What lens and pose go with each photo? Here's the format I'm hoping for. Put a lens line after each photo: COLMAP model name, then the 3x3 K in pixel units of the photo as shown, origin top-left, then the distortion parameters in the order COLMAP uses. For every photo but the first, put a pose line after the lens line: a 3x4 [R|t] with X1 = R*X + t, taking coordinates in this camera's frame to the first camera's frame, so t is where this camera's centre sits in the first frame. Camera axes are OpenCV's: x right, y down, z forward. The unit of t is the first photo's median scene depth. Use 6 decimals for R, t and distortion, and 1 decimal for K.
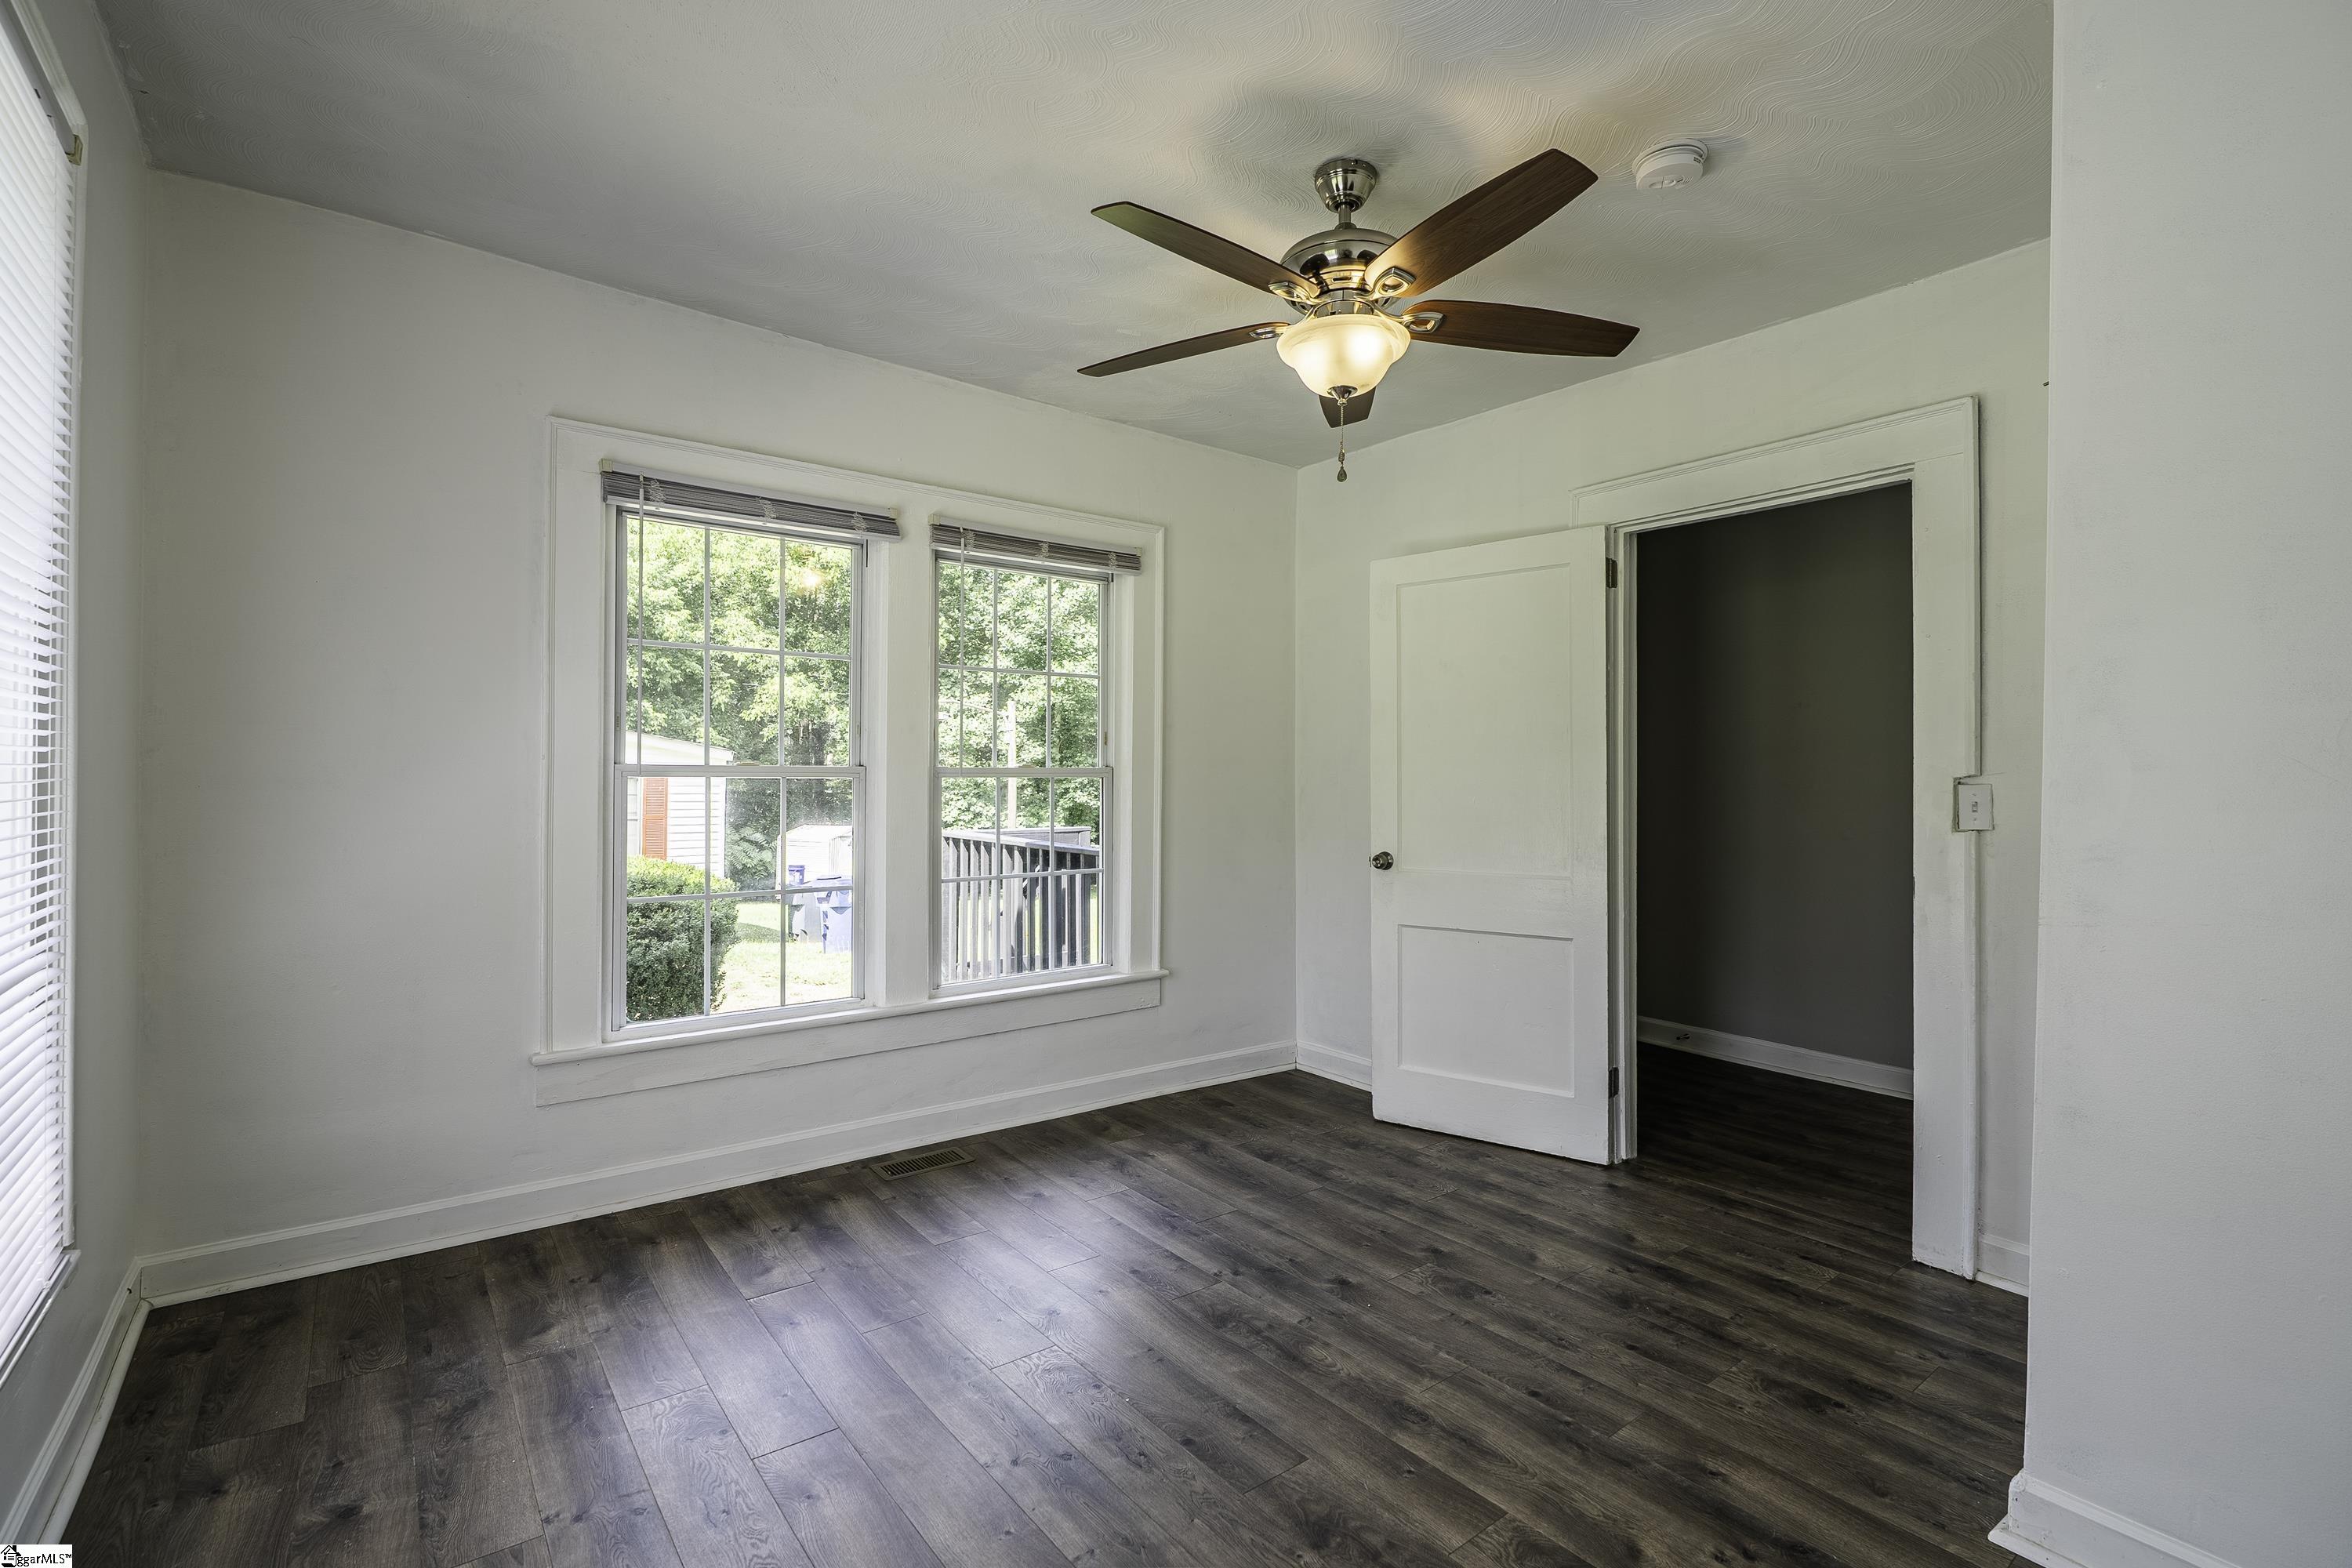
lens RADIAL K [[1049.8, 0, 1176.7], [0, 1049.8, 777.1], [0, 0, 1]] dist [-0.007596, 0.002910]
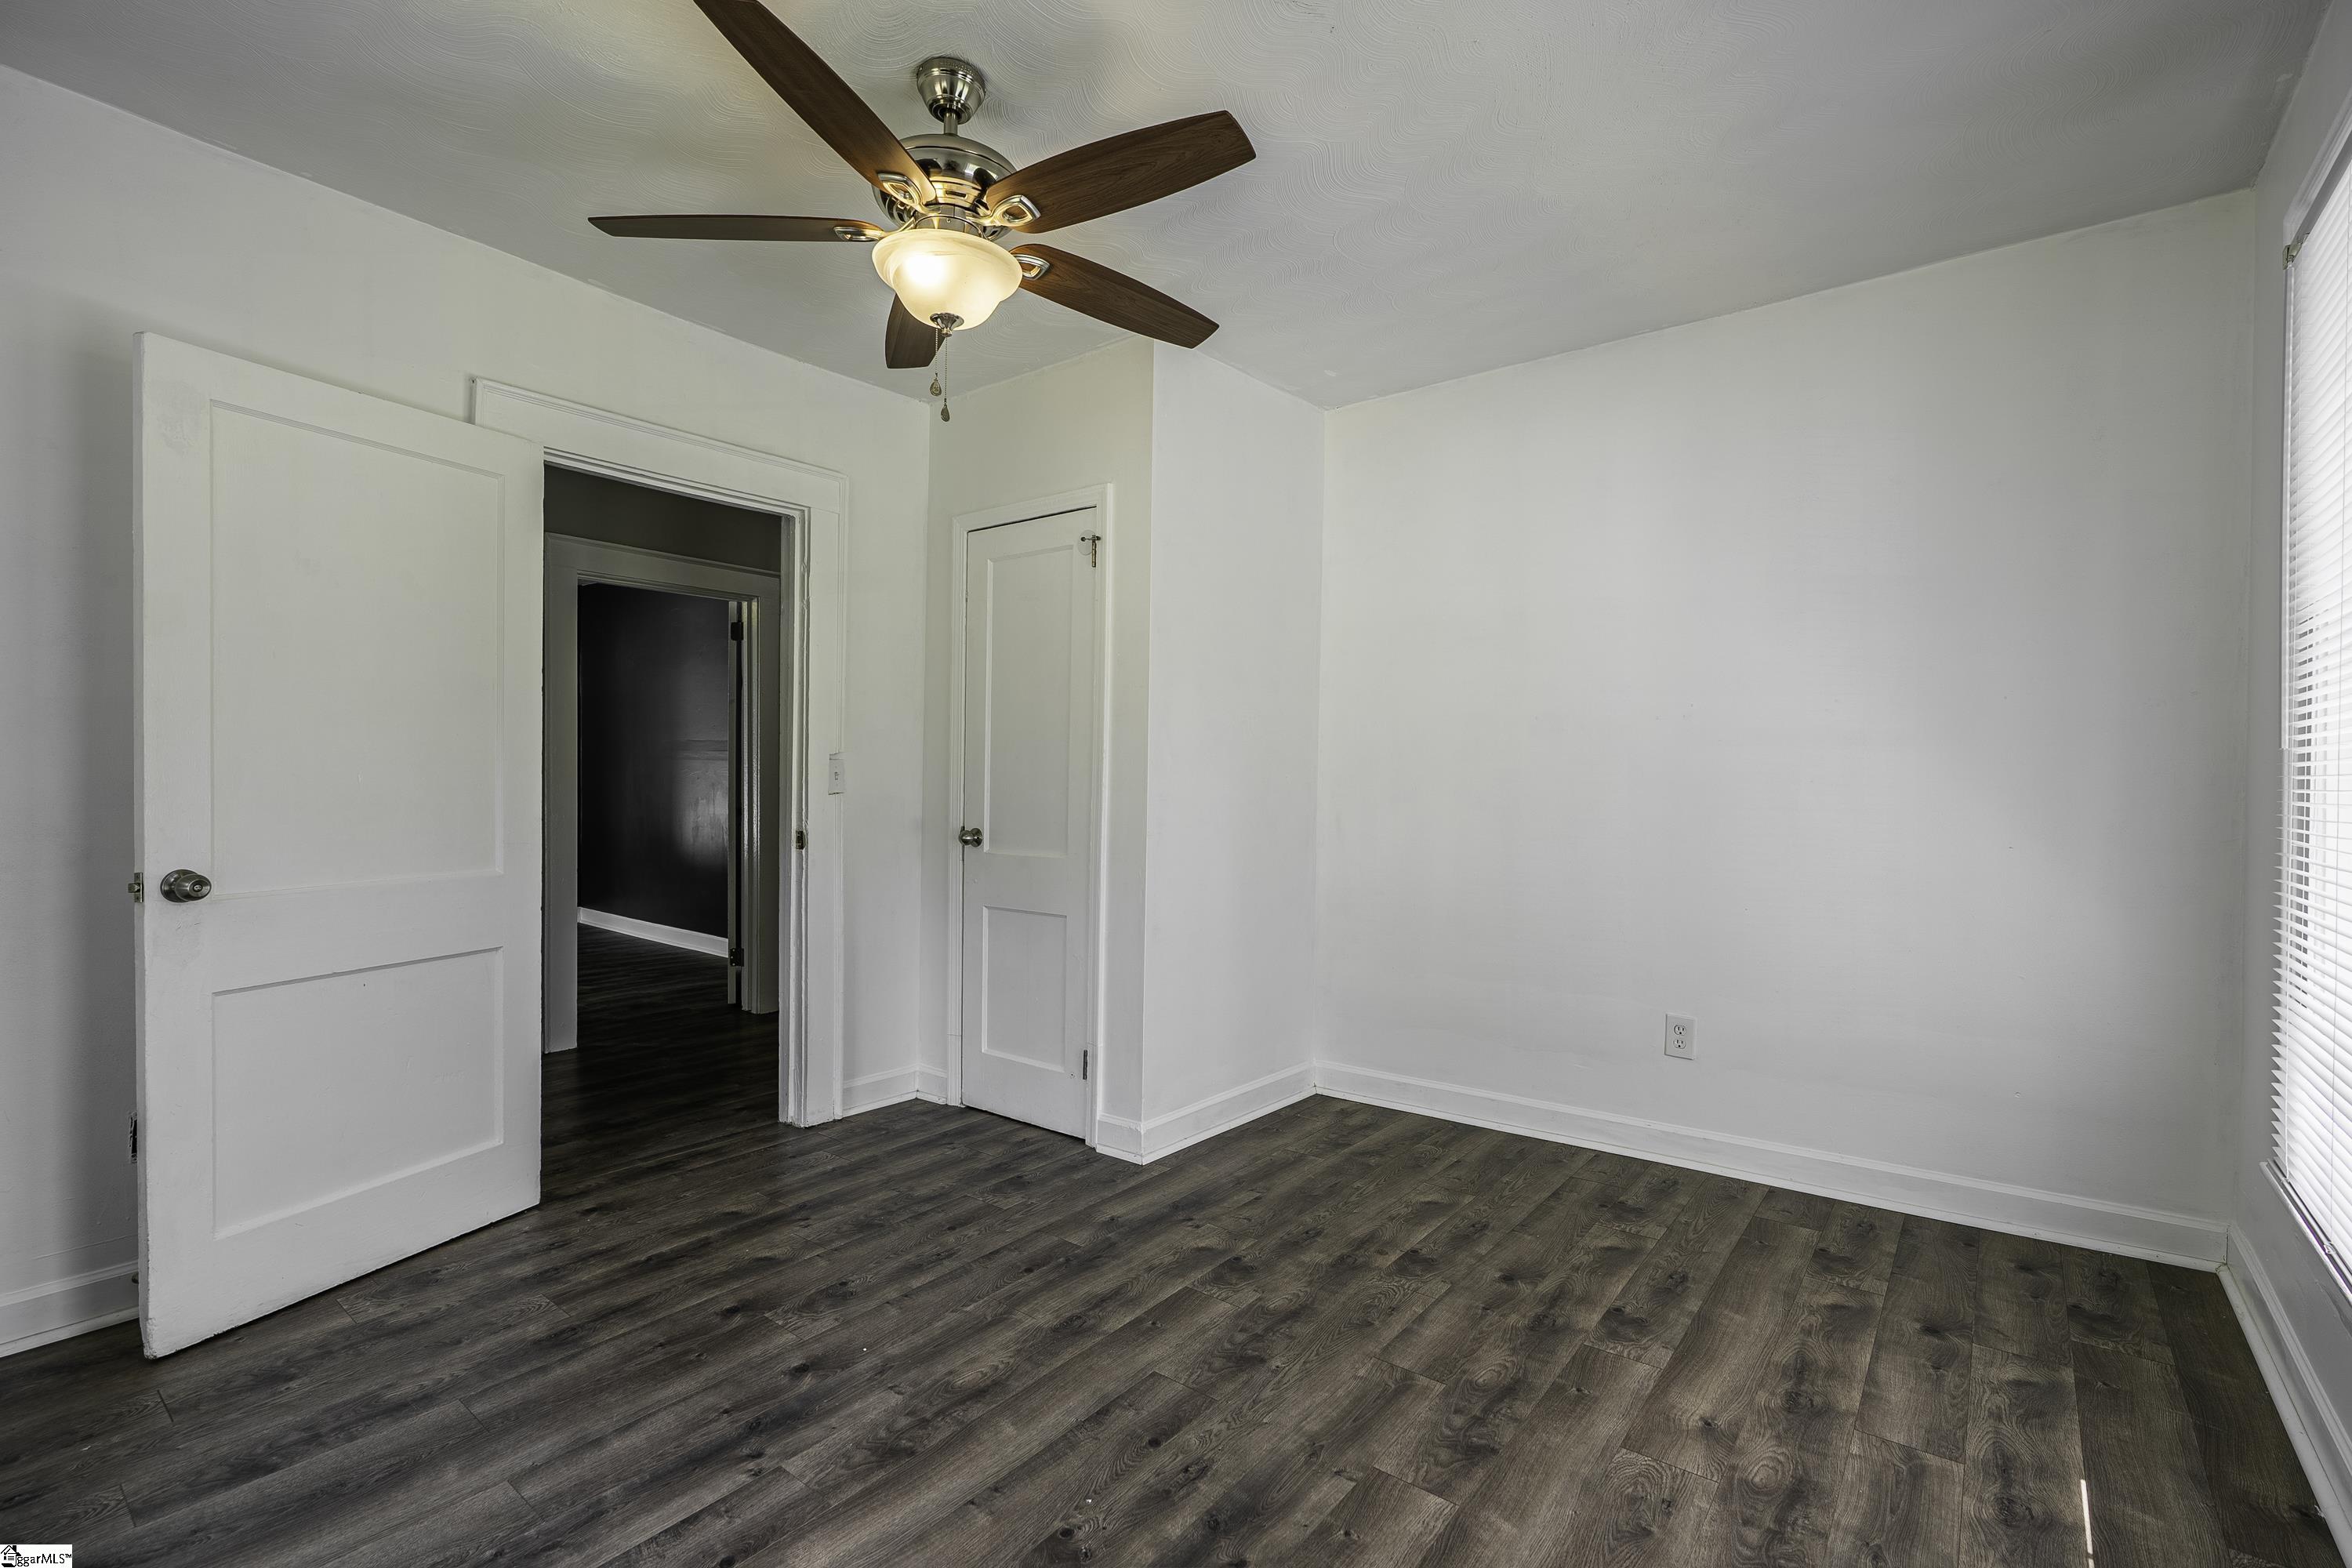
lens RADIAL K [[1049.8, 0, 1180.4], [0, 1049.8, 785.3], [0, 0, 1]] dist [-0.007596, 0.002910]
pose [[-0.242320, -0.019212, 0.970006, -0.768003], [-0.019526, 0.999698, 0.014922, 0.012242], [-0.970000, -0.015324, -0.242622, 1.019256]]
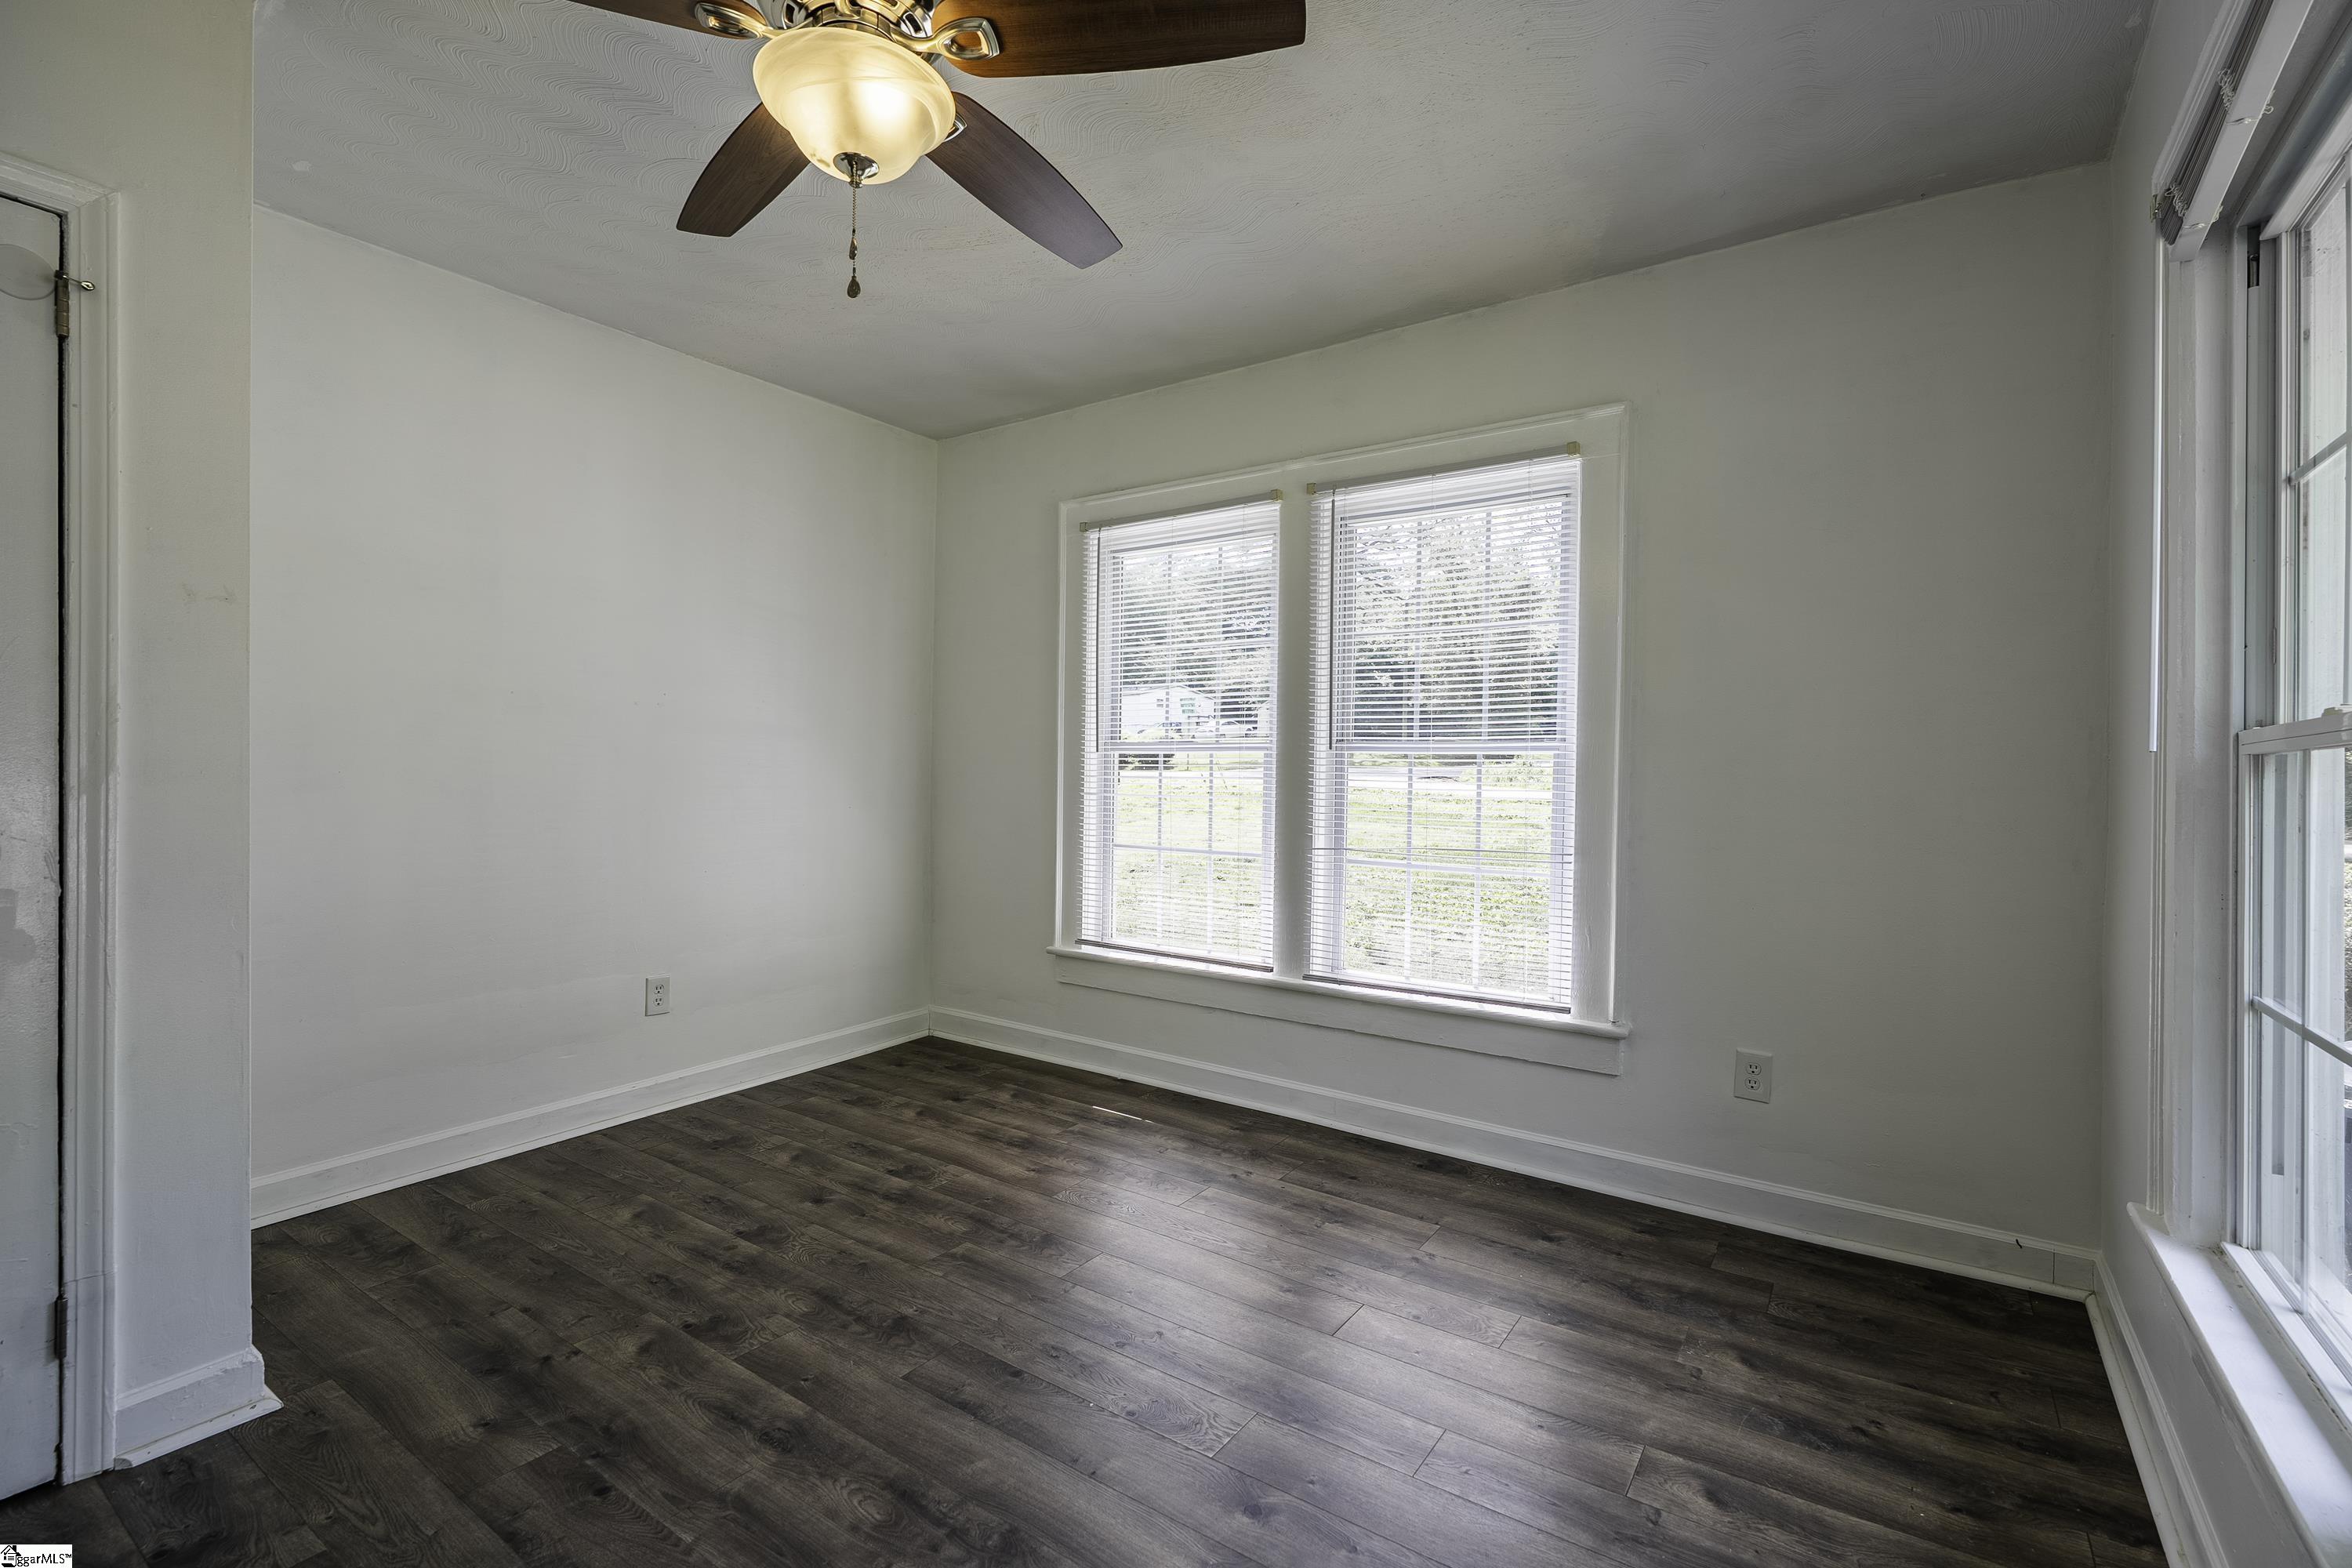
lens RADIAL K [[1049.8, 0, 1182.9], [0, 1049.8, 778.1], [0, 0, 1]] dist [-0.007596, 0.002910]
pose [[-0.951381, -0.019505, -0.307400, 0.156737], [-0.018869, 0.999809, -0.005042, 0.030432], [0.307439, 0.001003, -0.951567, 1.718072]]
